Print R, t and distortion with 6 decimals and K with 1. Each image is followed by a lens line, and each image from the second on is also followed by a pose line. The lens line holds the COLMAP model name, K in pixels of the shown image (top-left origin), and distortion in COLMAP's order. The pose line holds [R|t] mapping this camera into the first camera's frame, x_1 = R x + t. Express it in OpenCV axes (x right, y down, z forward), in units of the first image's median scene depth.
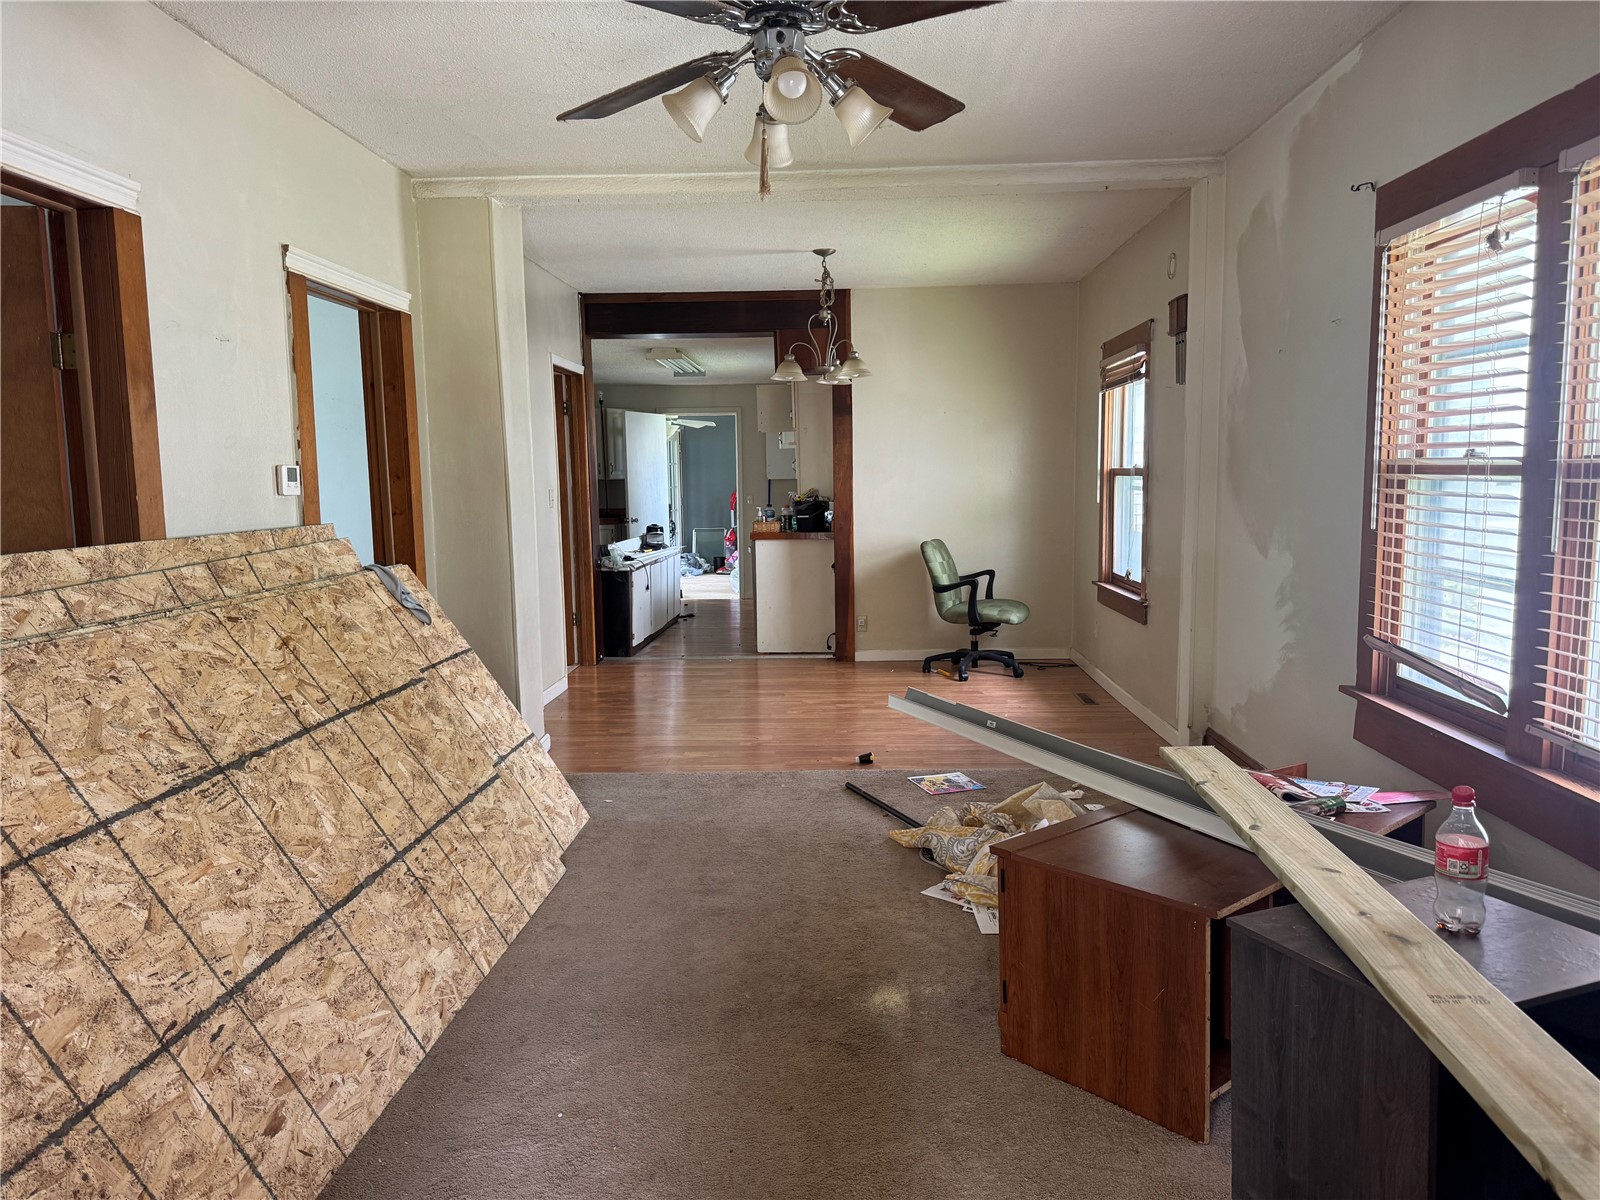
lens RADIAL K [[1137.1, 0, 800.0], [0, 1137.1, 600.0], [0, 0, 1]] dist [-0.005022, -0.004154]
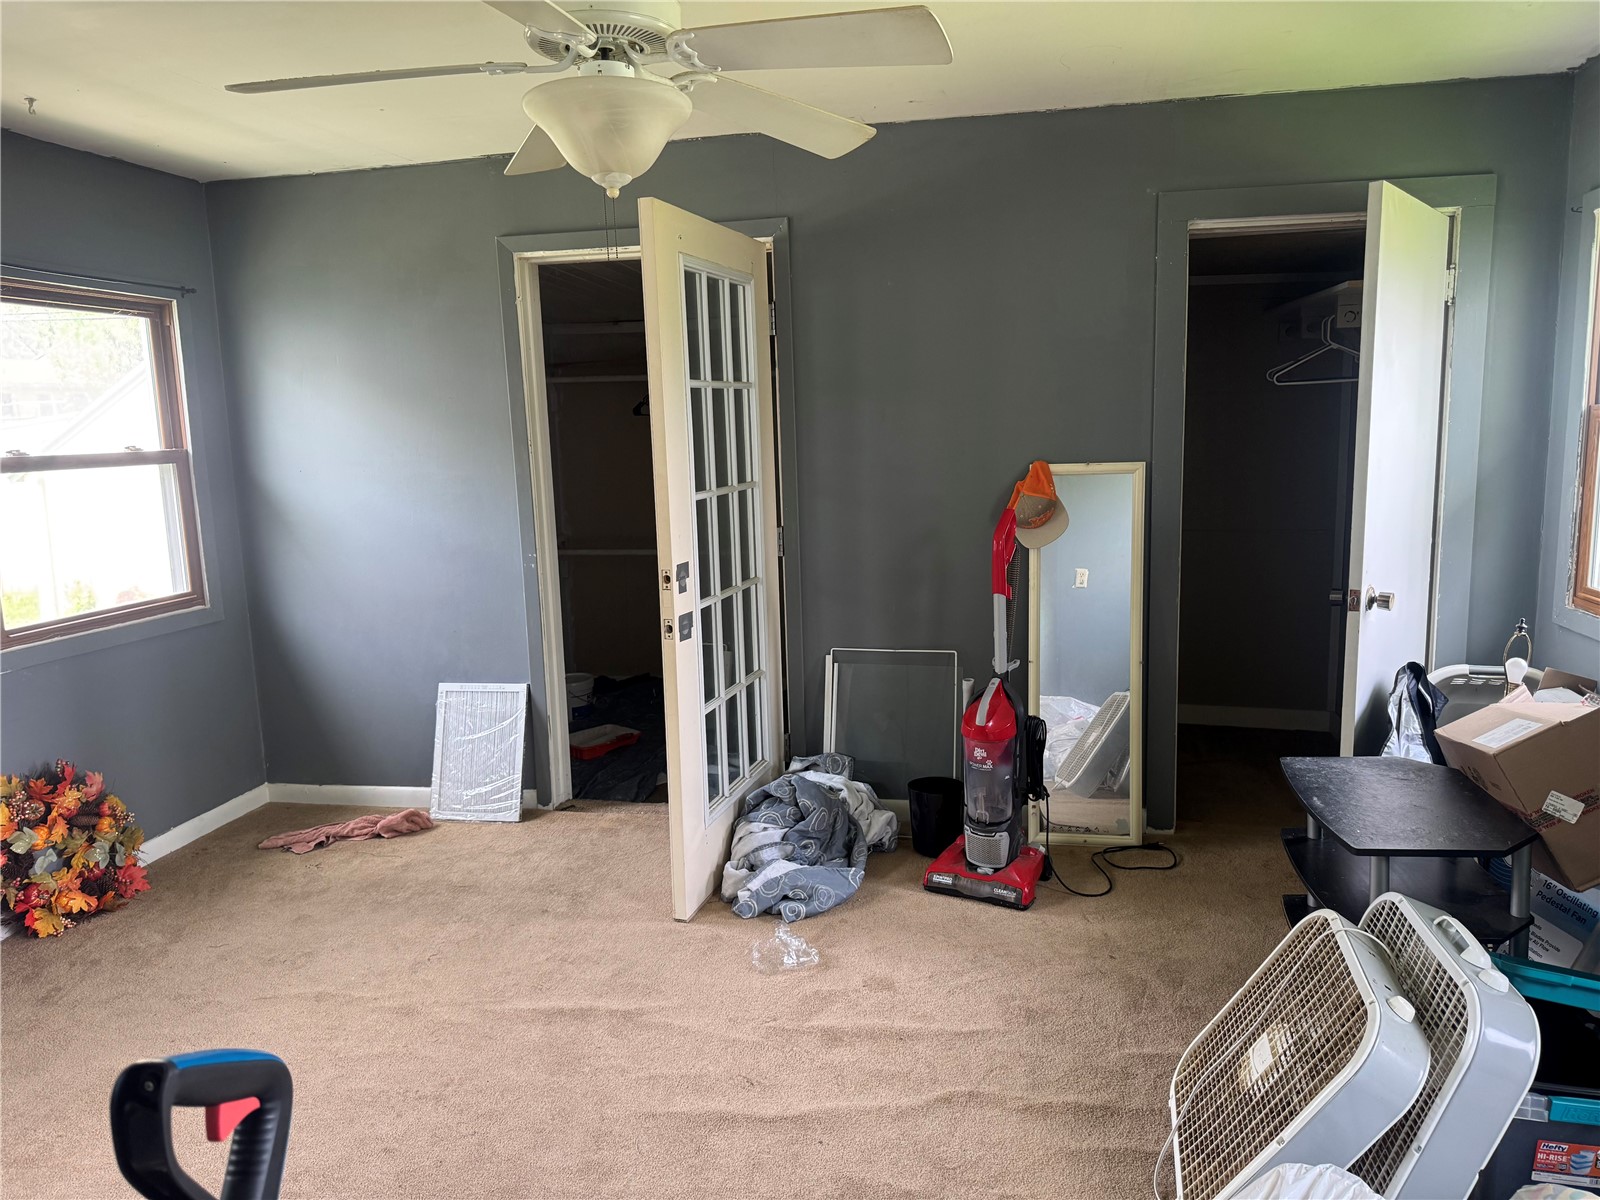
lens RADIAL K [[1137.1, 0, 800.0], [0, 1137.1, 600.0], [0, 0, 1]] dist [-0.005022, -0.004154]
pose [[0.988648, 0.008242, -0.150021, -0.080983], [0.001236, 0.998014, 0.062976, -0.114203], [0.150242, -0.062447, 0.986675, 0.971821]]
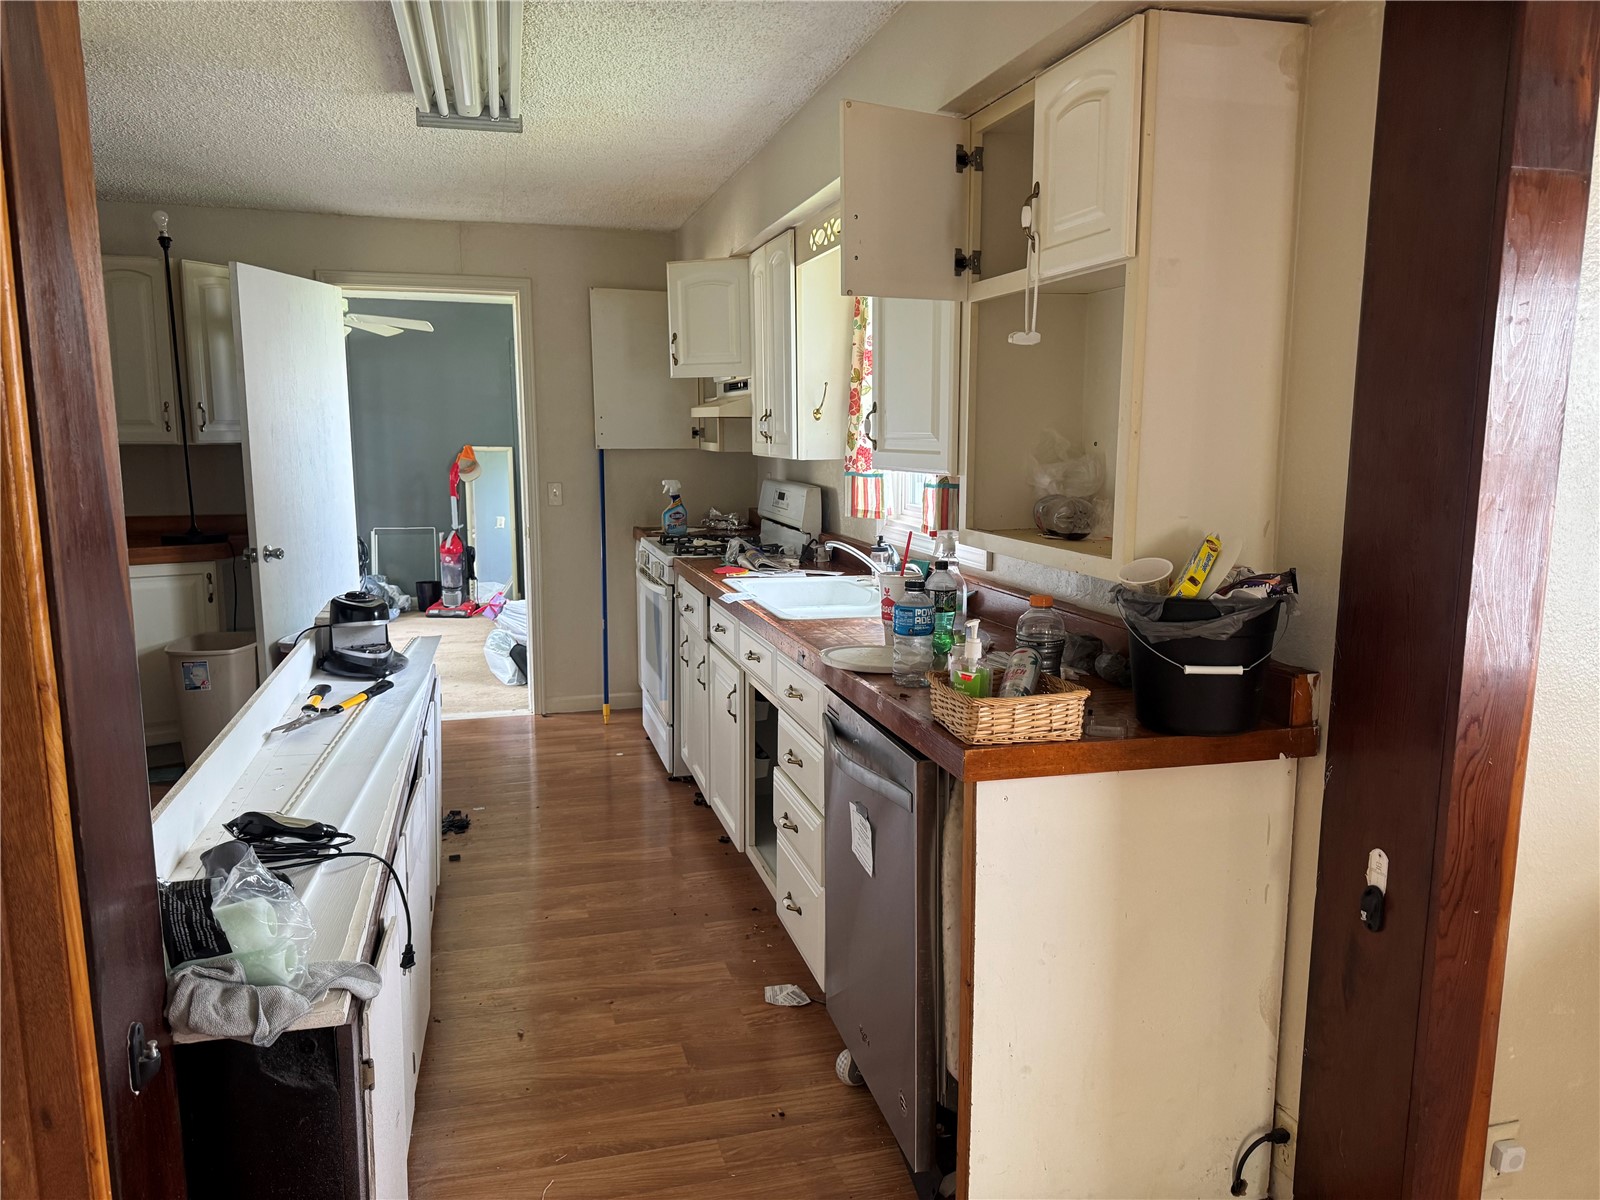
lens RADIAL K [[1137.1, 0, 800.0], [0, 1137.1, 600.0], [0, 0, 1]] dist [-0.005022, -0.004154]
pose [[0.948677, -0.029078, 0.314907, -0.093400], [0.014604, 0.998730, 0.048225, -0.066677], [-0.315909, -0.041151, 0.947897, 0.552809]]
